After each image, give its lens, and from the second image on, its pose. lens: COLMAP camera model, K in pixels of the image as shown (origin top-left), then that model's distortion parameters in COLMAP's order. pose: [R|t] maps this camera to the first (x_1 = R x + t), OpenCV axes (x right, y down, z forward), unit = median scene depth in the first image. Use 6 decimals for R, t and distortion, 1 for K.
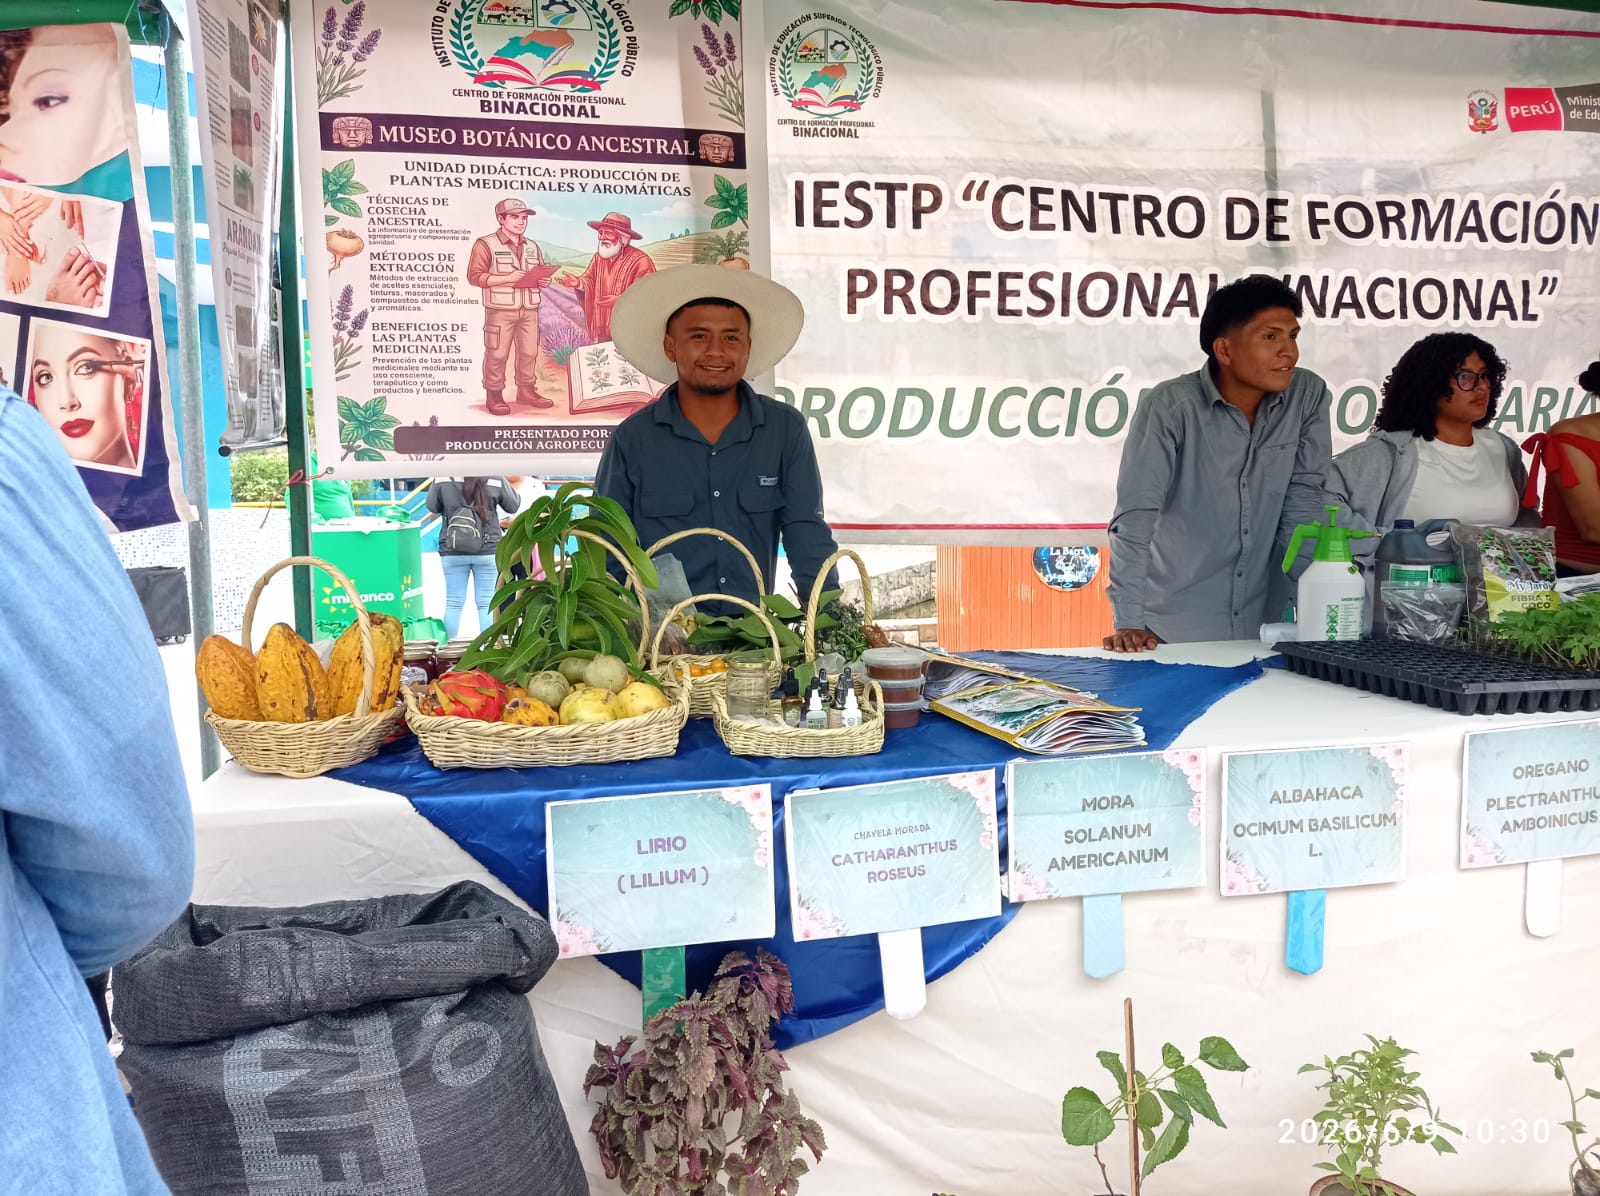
lens RADIAL K [[1168.9, 0, 819.4], [0, 1168.9, 583.2], [0, 0, 1]] dist [0.096240, -0.175647]
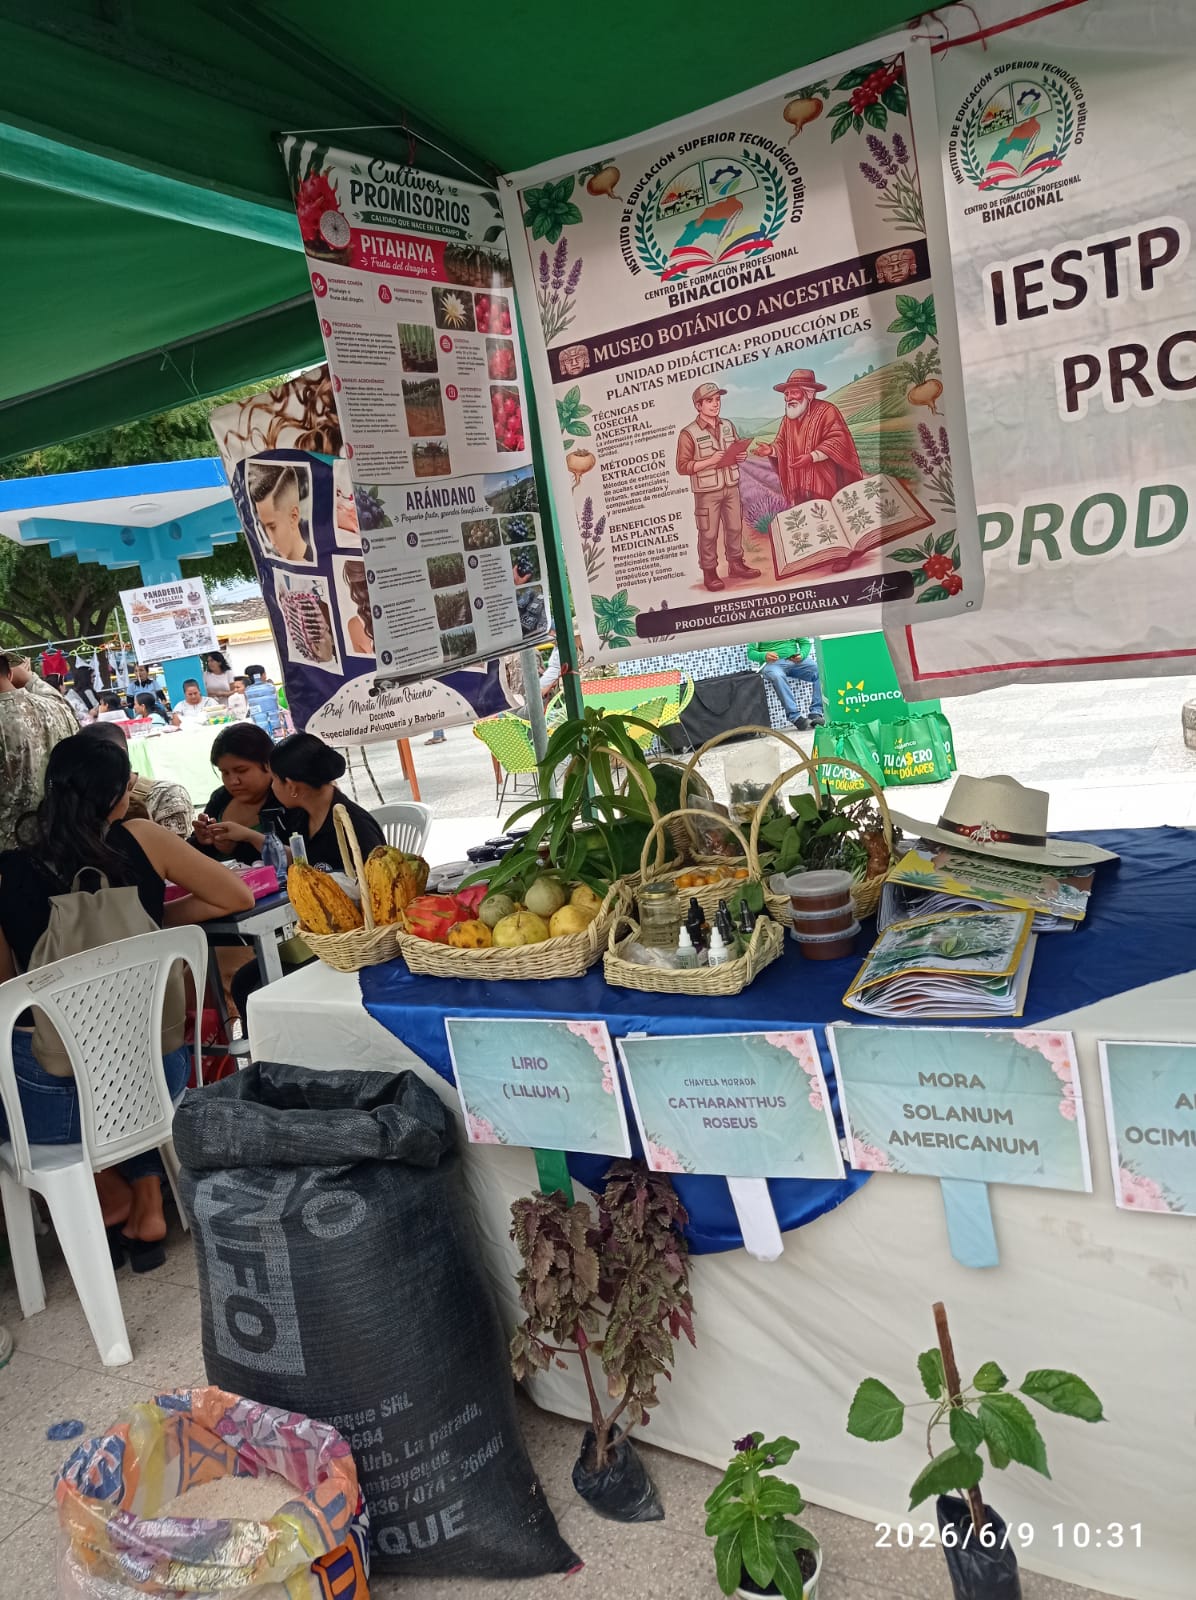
lens RADIAL K [[1148.6, 0, 630.2], [0, 1148.6, 791.4], [0, 0, 1]] dist [0.097081, -0.151640]
pose [[0.768632, -0.004476, -0.639675, 0.343476], [0.088514, 0.991101, 0.099422, -0.073763], [0.633537, -0.133039, 0.762188, 0.124448]]
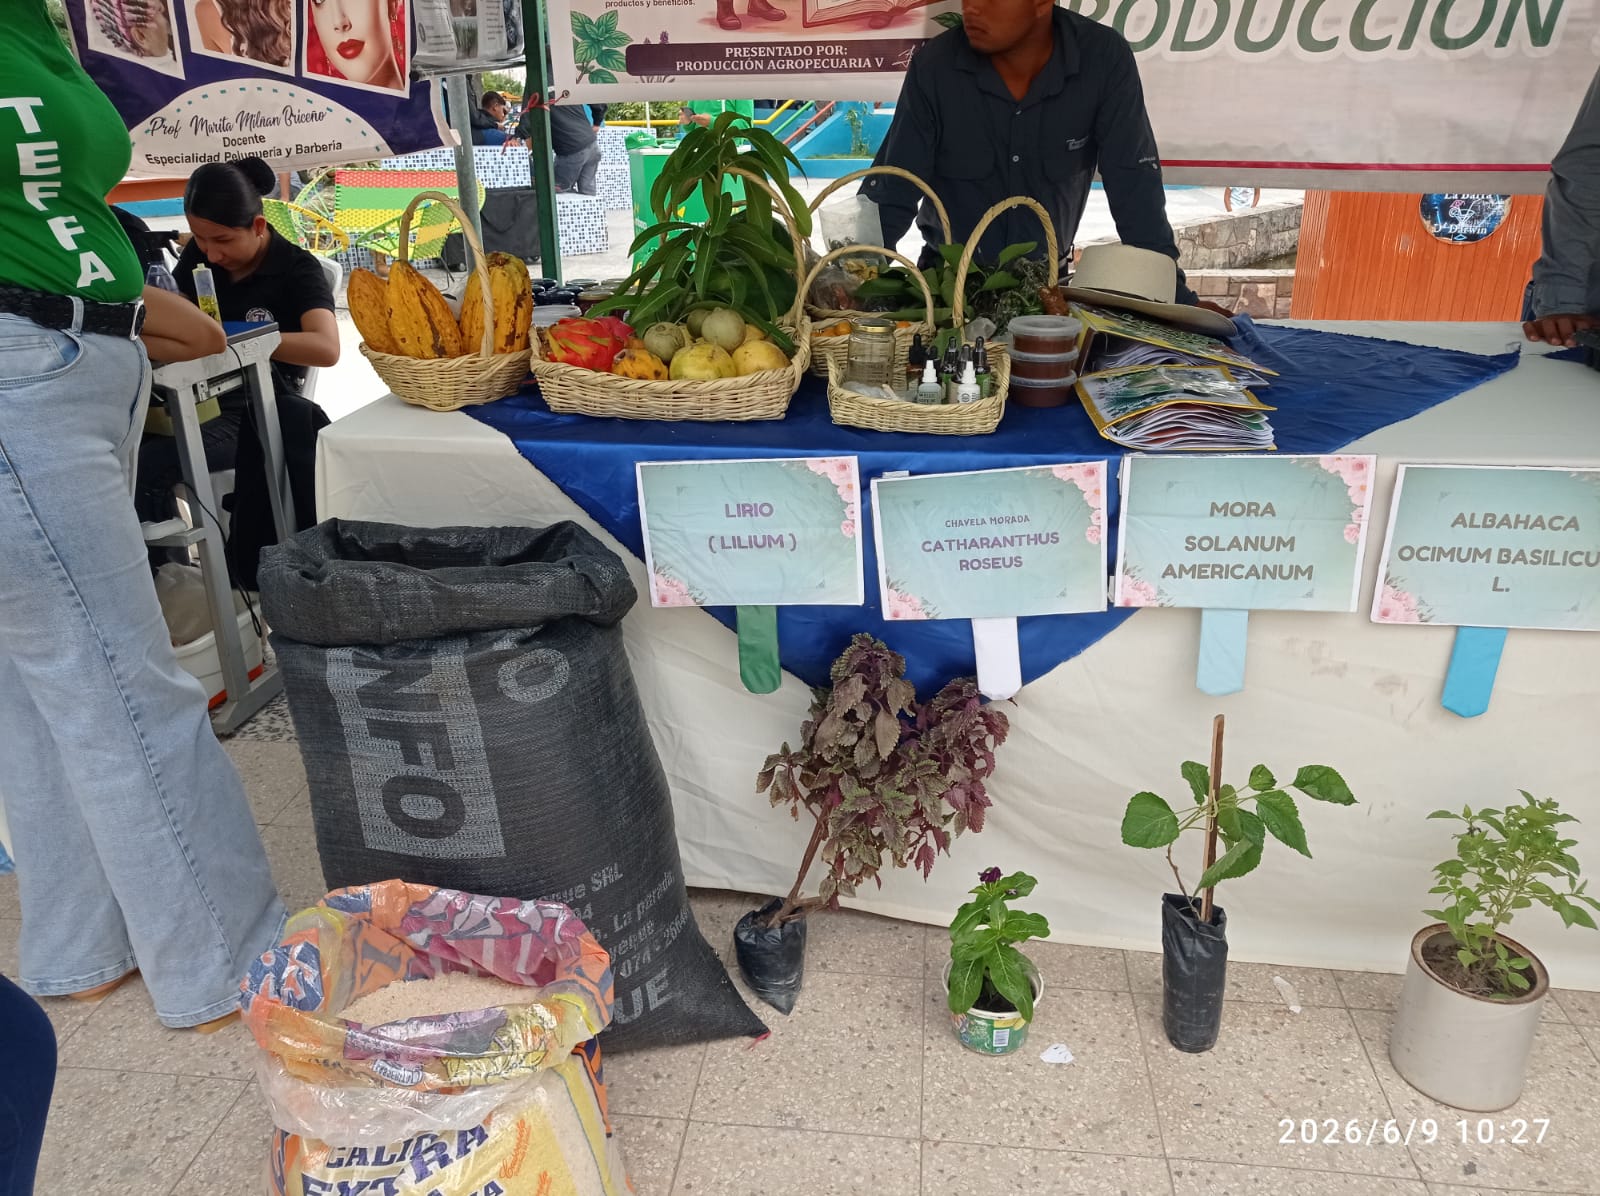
lens RADIAL K [[1168.9, 0, 819.4], [0, 1168.9, 583.2], [0, 0, 1]] dist [0.096240, -0.175647]
pose [[0.953253, 0.118379, -0.278021, 0.109023], [-0.030300, 0.952877, 0.301839, -0.010517], [0.300651, -0.279305, 0.911920, 0.044789]]
